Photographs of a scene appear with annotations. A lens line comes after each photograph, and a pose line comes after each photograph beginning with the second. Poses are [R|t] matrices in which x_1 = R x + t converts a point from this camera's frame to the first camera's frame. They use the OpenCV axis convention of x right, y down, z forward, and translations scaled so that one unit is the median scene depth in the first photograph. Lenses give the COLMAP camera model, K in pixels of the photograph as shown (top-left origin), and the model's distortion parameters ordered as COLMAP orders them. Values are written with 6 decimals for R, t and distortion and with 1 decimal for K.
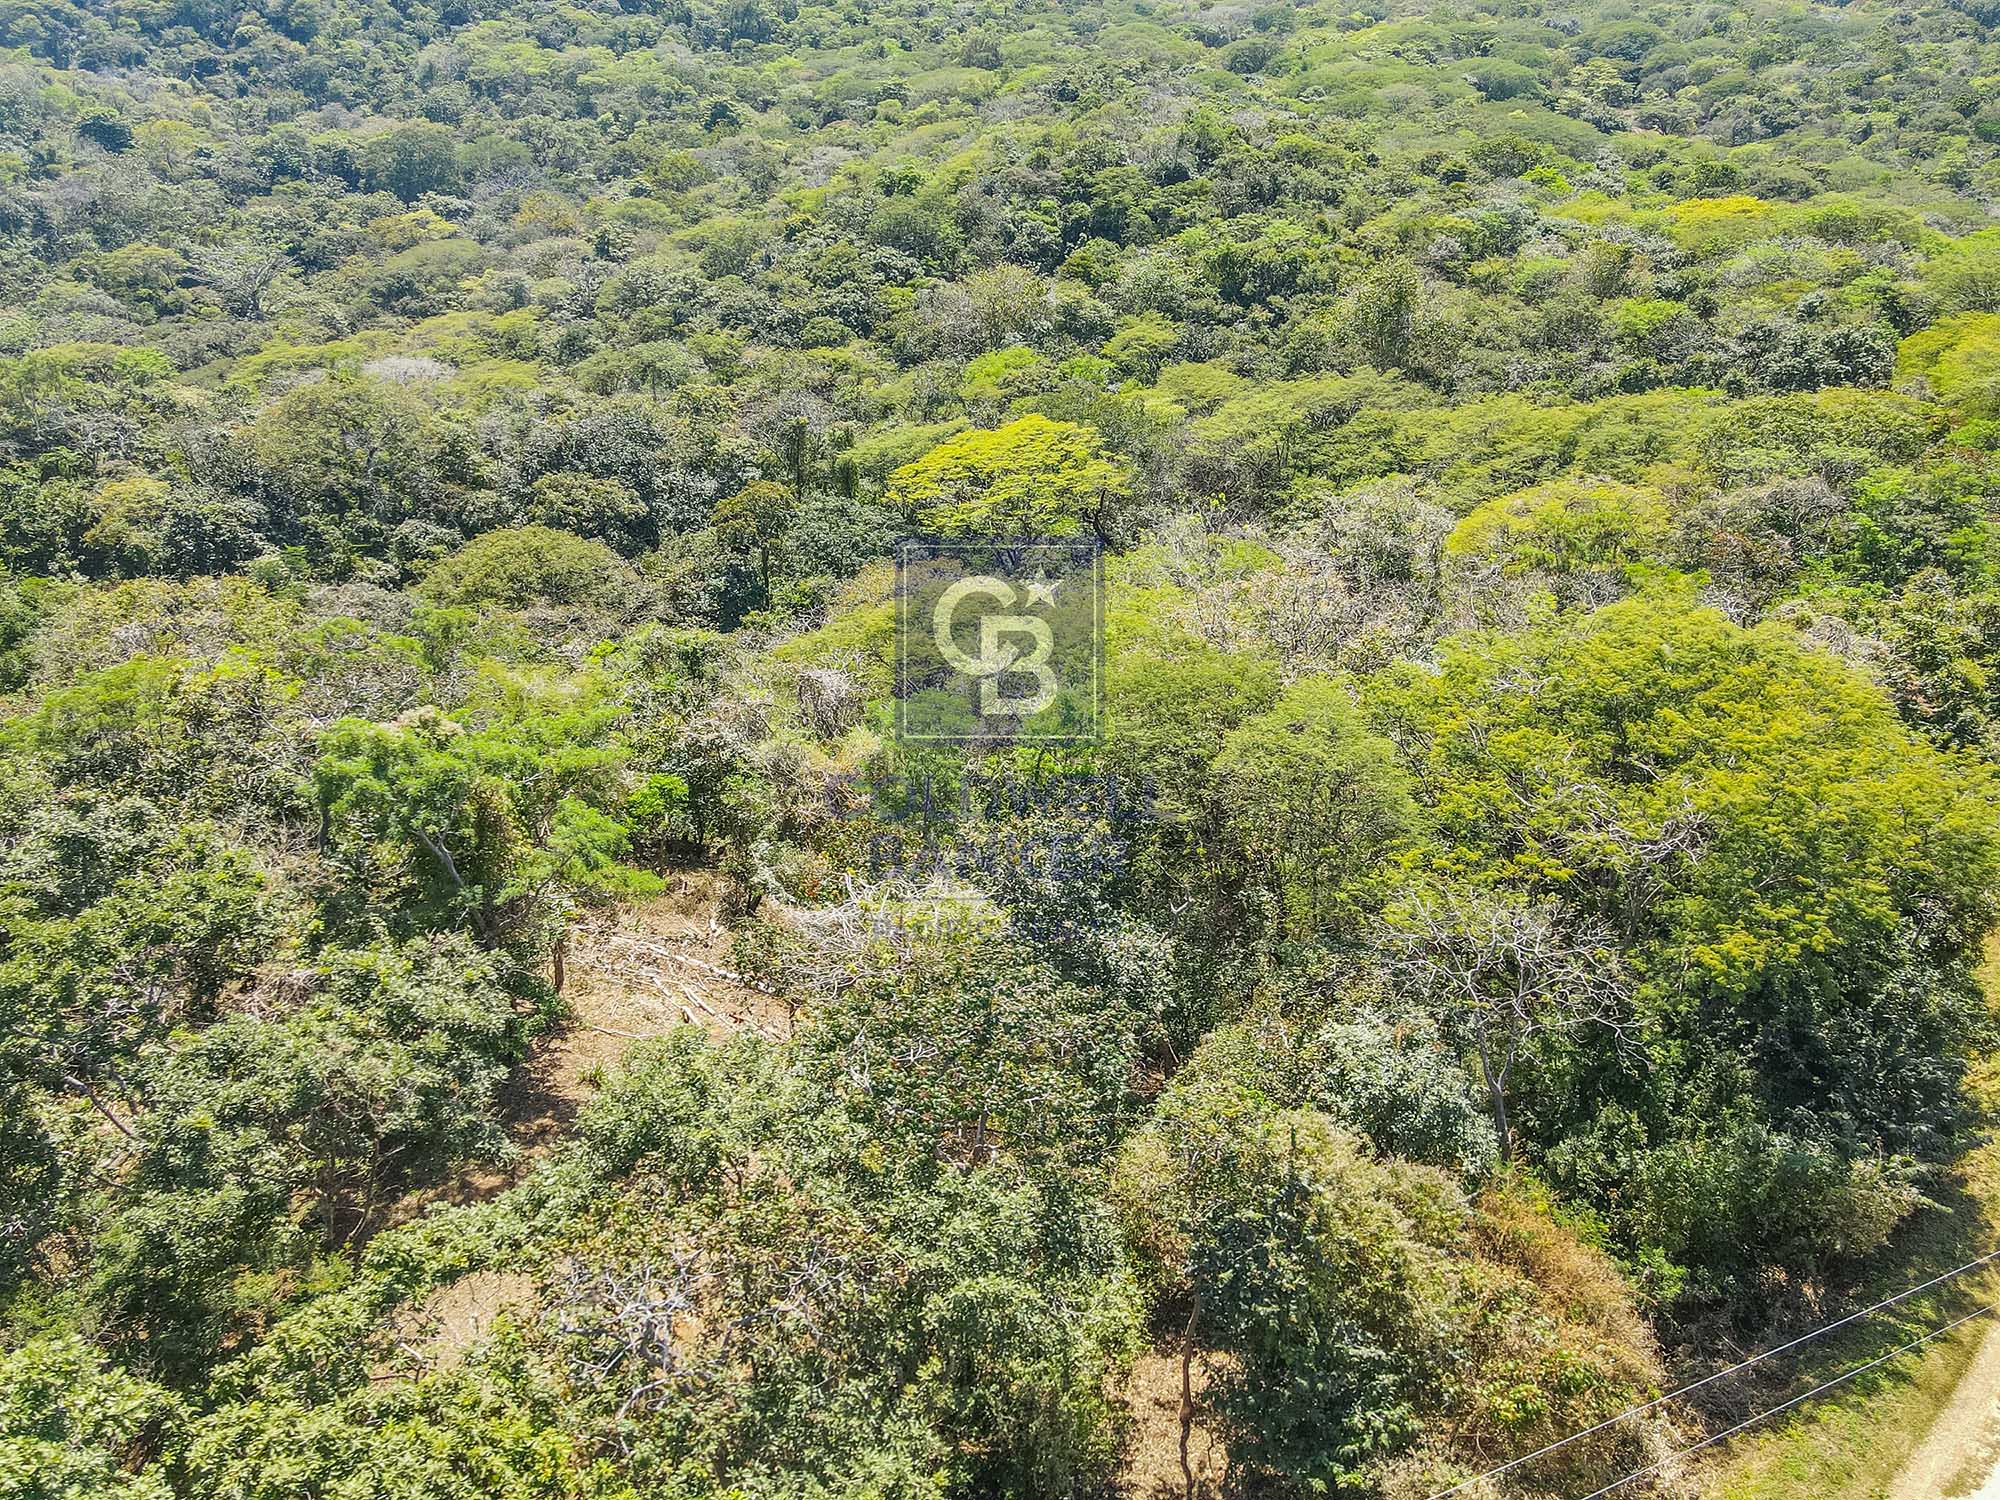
lens RADIAL K [[1466.7, 0, 1004.7], [0, 1466.7, 752.3], [0, 0, 1]] dist [0.013158, 0.003753]
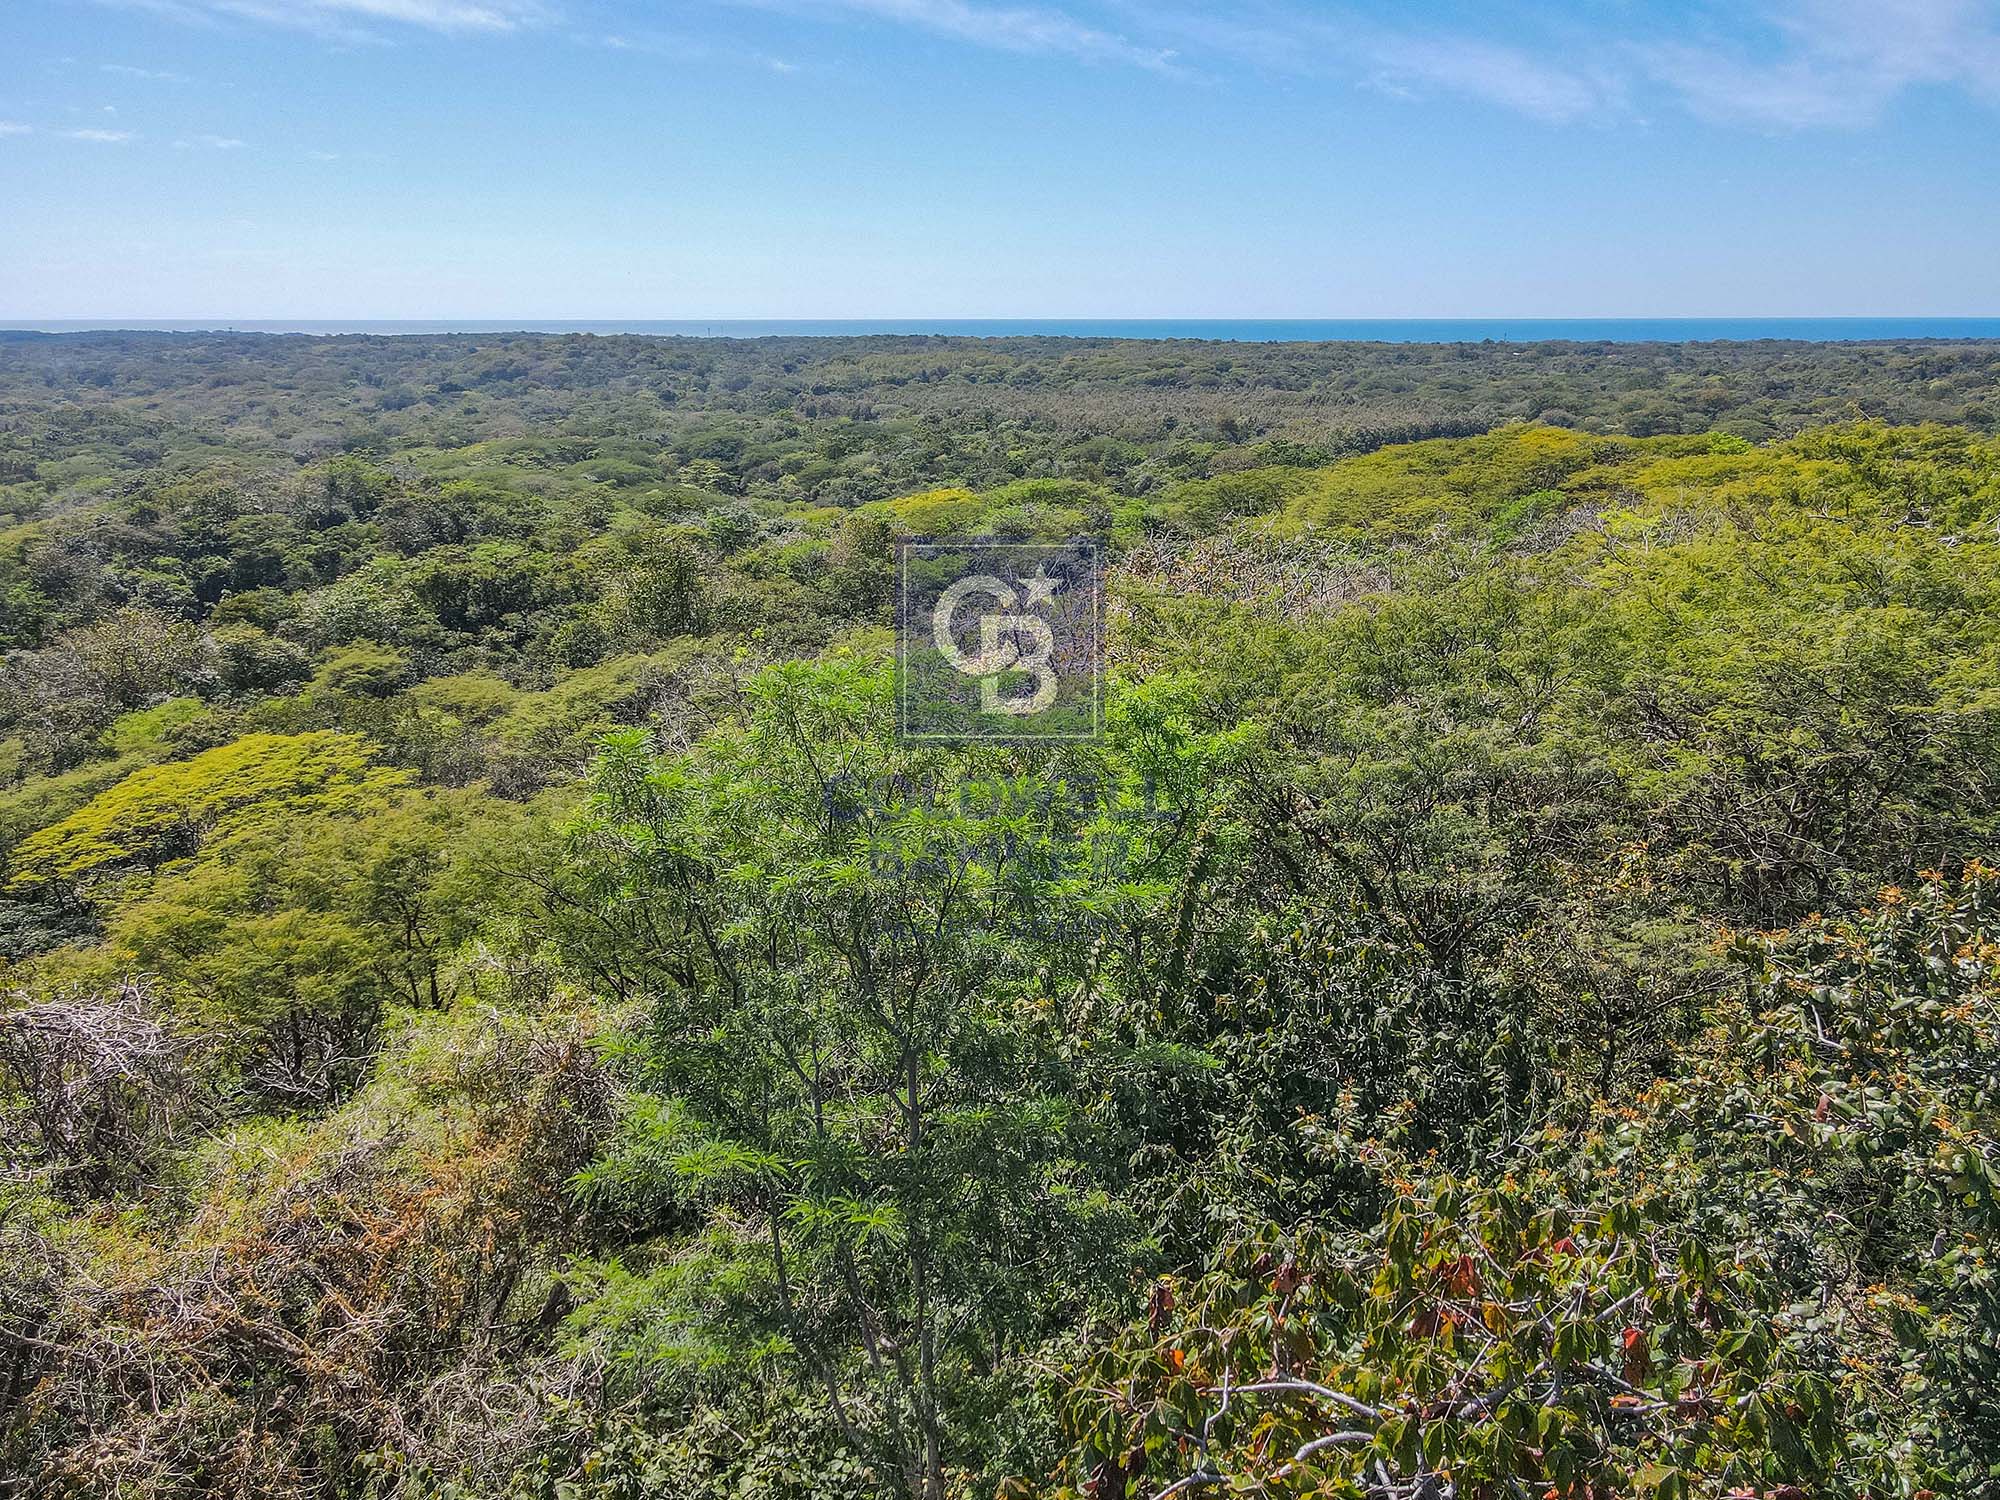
lens RADIAL K [[1472.6, 0, 1005.0], [0, 1472.6, 752.4], [0, 0, 1]] dist [-0.006636, 0.040658]
pose [[0.834504, -0.143961, 0.531862, -0.033574], [0.284769, 0.939041, -0.192636, 0.004692], [-0.471709, 0.312213, 0.824629, 0.175824]]
